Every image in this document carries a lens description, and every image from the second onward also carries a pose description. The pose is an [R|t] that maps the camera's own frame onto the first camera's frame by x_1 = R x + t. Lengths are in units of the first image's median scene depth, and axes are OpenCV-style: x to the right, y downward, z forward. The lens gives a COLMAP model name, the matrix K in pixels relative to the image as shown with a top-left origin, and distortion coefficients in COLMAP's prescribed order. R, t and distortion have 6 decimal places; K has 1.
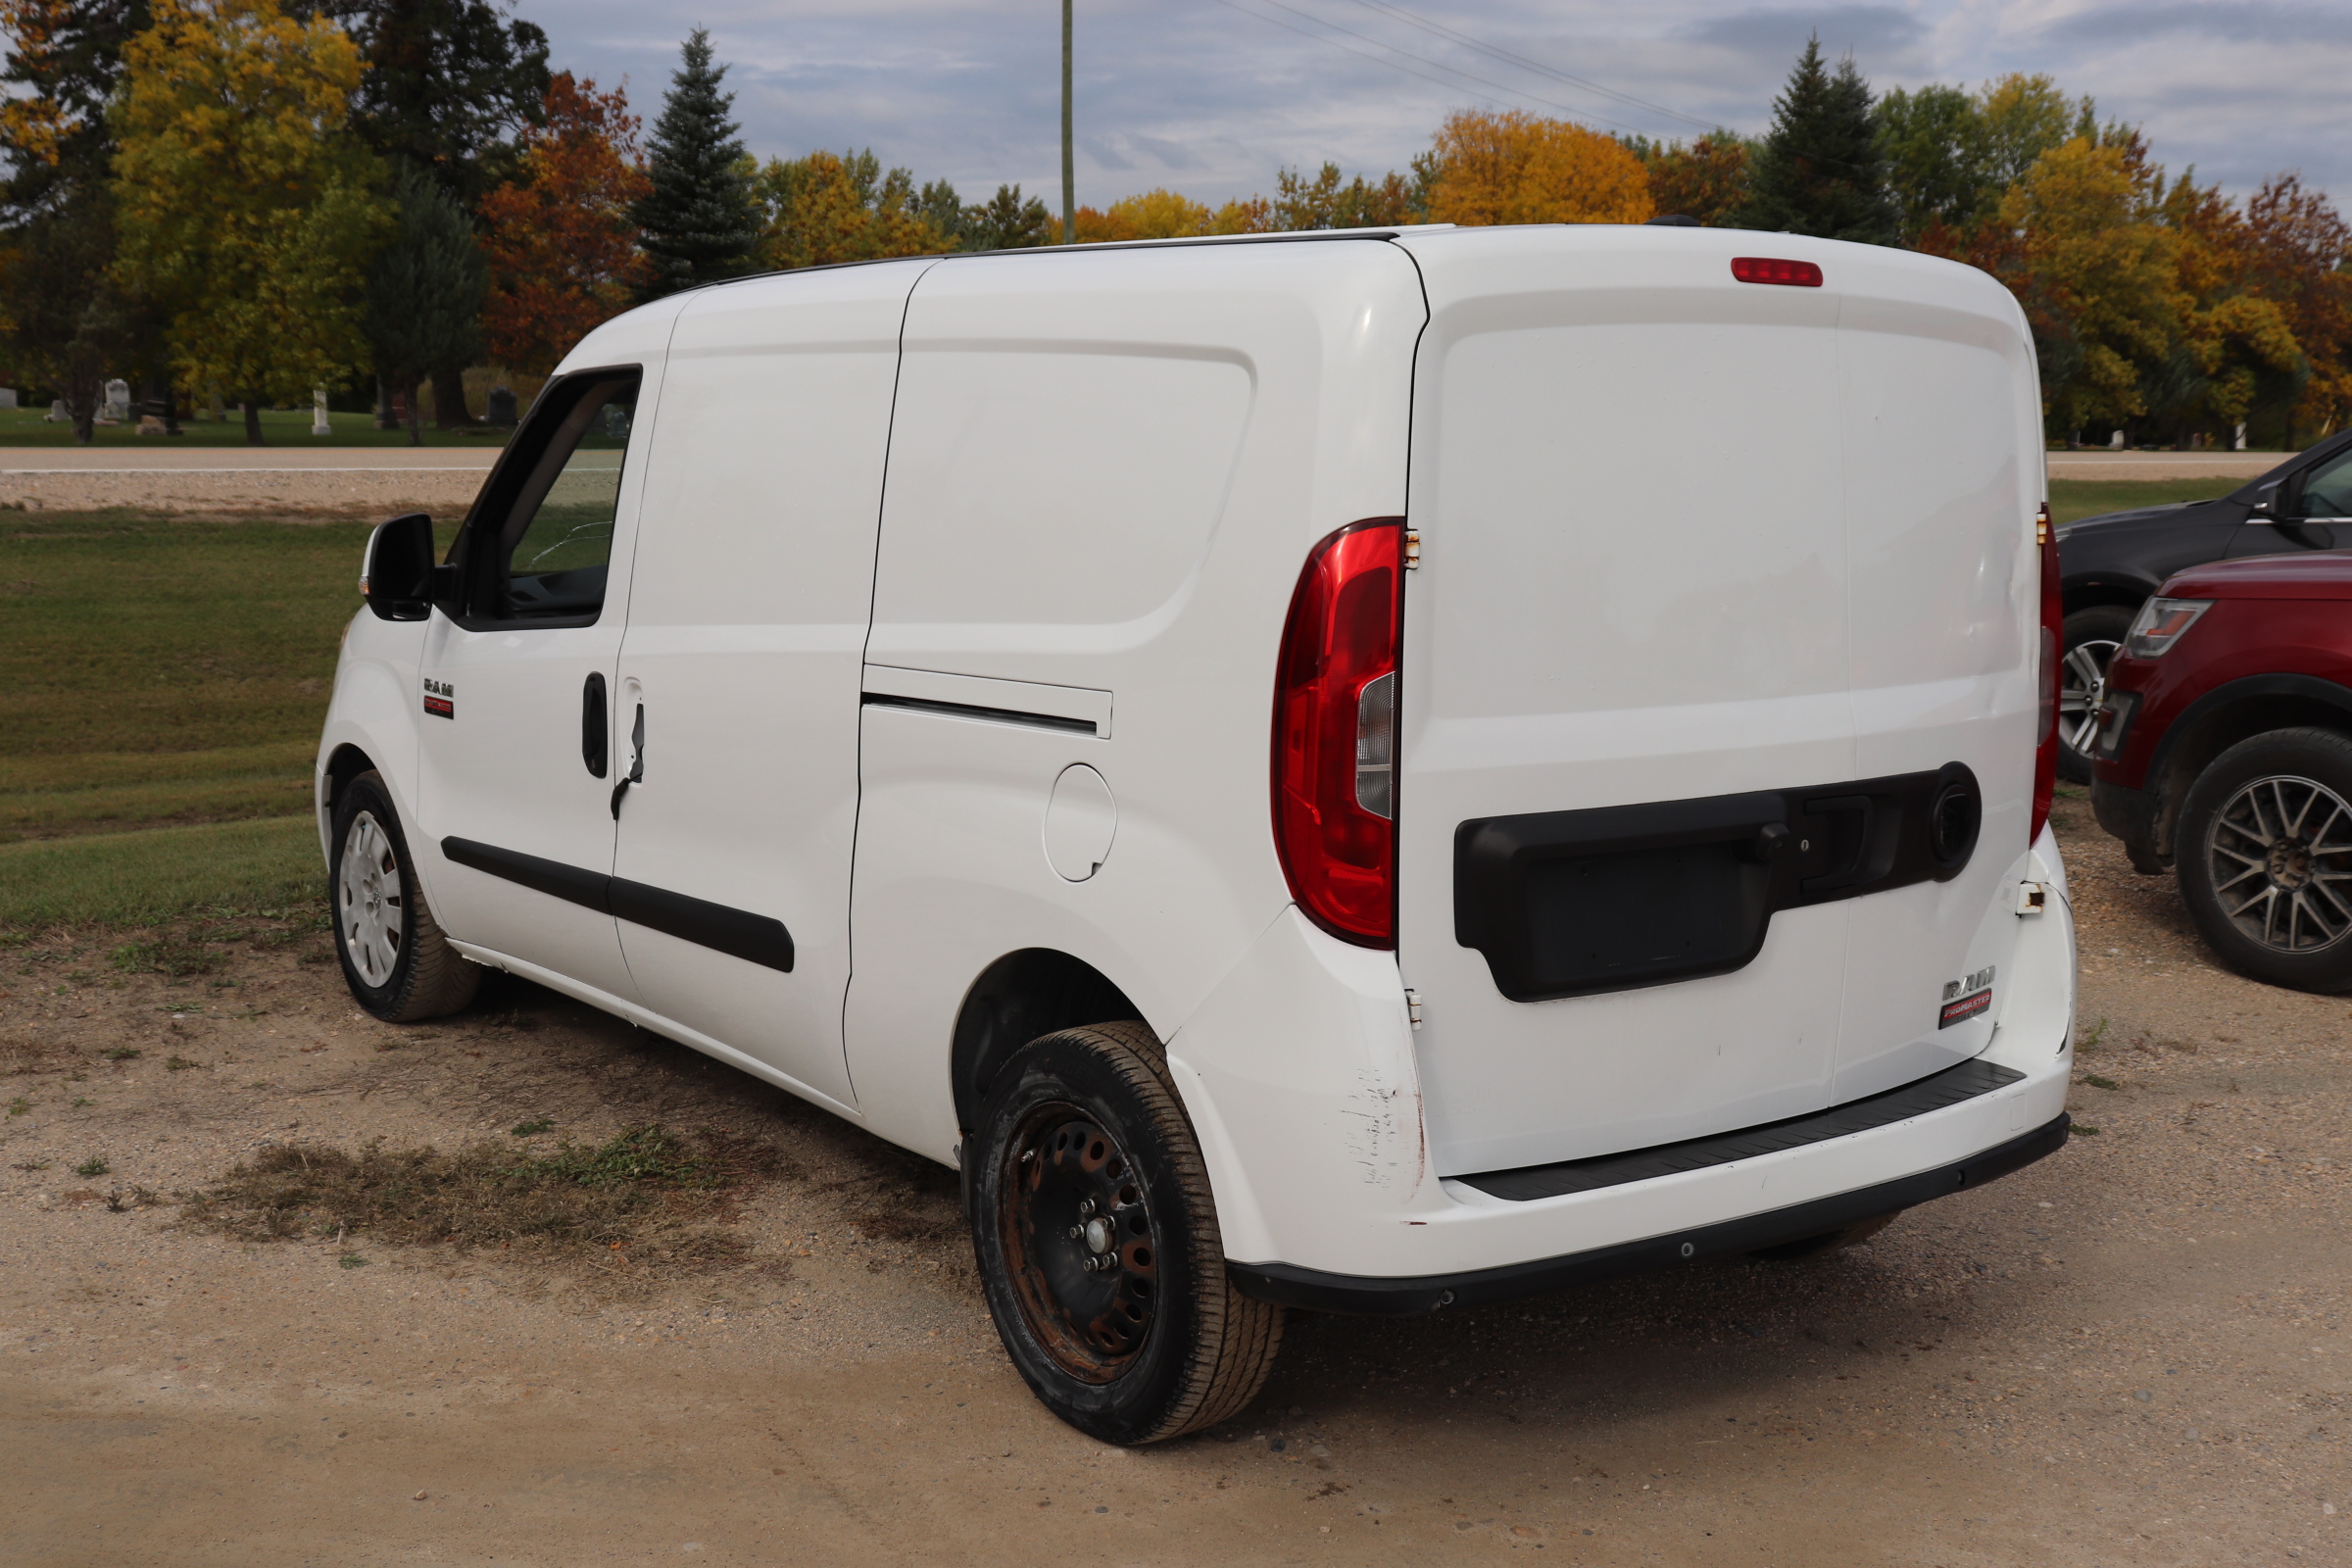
lens RADIAL K [[2688.6, 0, 1176.0], [0, 2688.6, 784.0], [0, 0, 1]] dist [-0.045846, 0.183470]
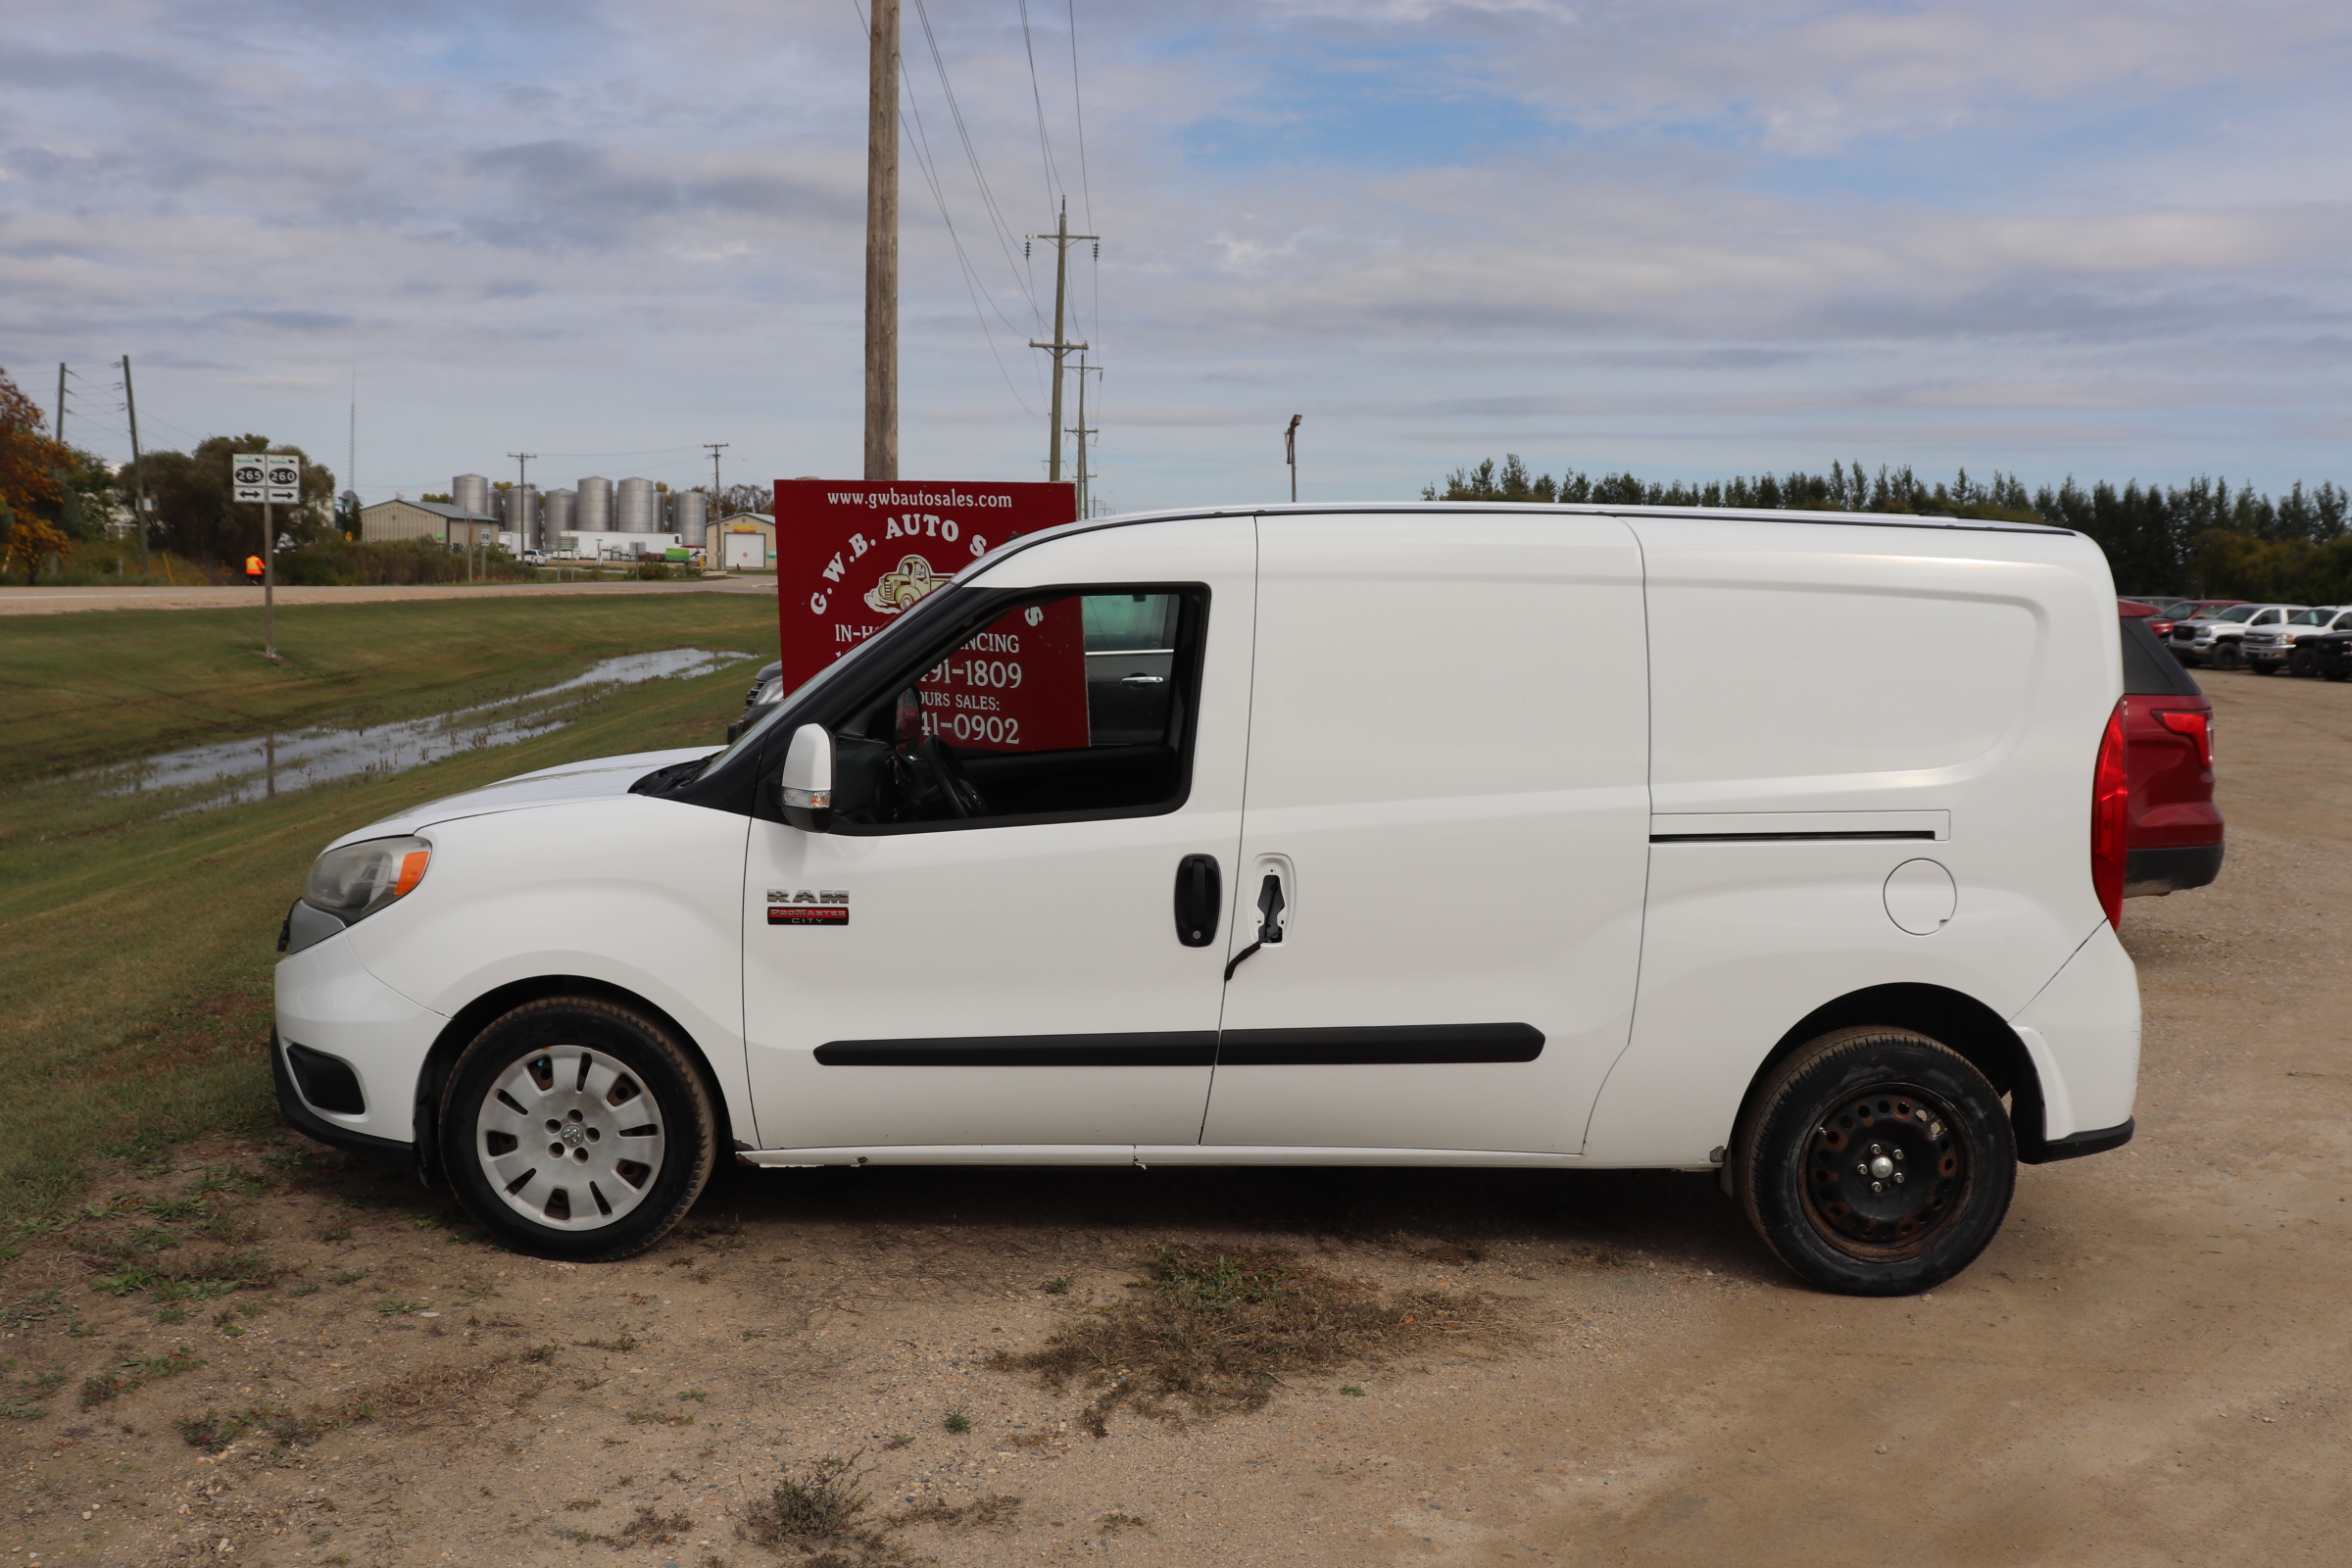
lens RADIAL K [[2193.9, 0, 1176.0], [0, 2193.9, 784.0], [0, 0, 1]] dist [-0.152800, 0.221782]
pose [[0.551415, -0.080085, 0.830378, -0.982581], [0.102113, 0.994376, 0.028093, -0.097547], [-0.827958, 0.069302, 0.556492, 0.494669]]
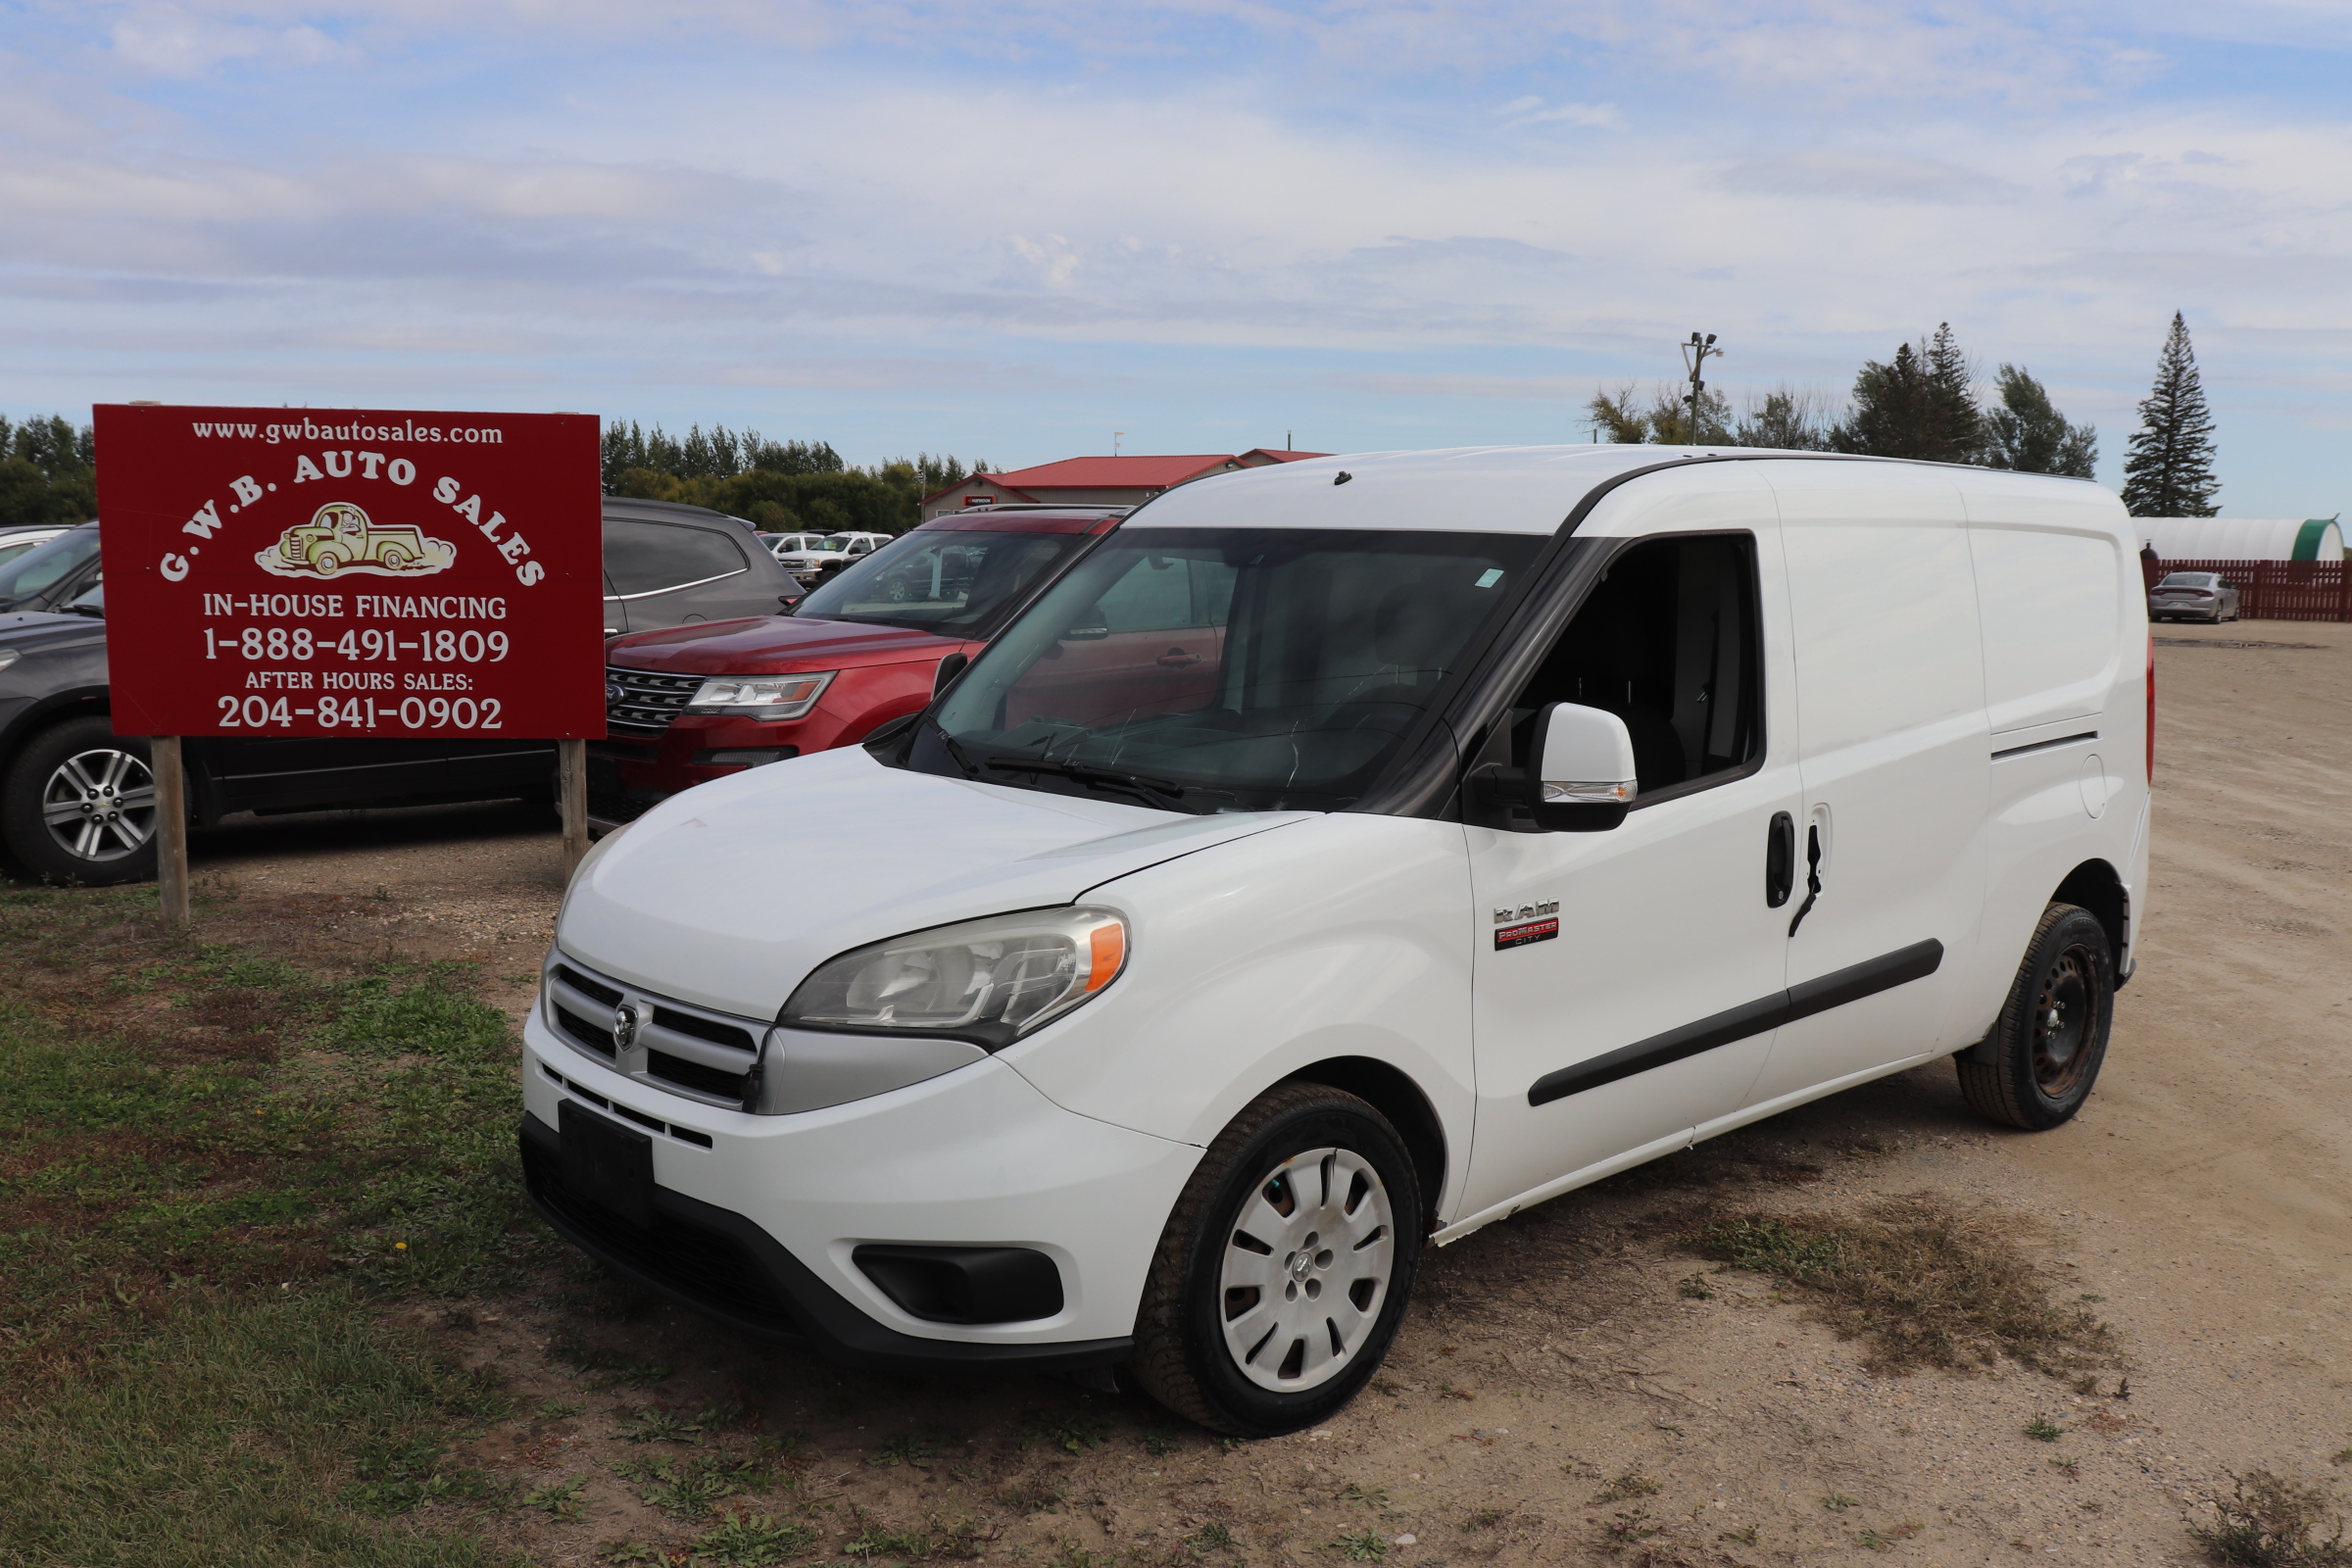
lens RADIAL K [[2066.1, 0, 1176.0], [0, 2066.1, 784.0], [0, 0, 1]] dist [-0.085823, 0.012169]
pose [[-0.124099, -0.131966, 0.983455, -0.999880], [0.128787, 0.980591, 0.147833, -0.207000], [-0.983877, 0.145002, -0.104695, 1.326427]]
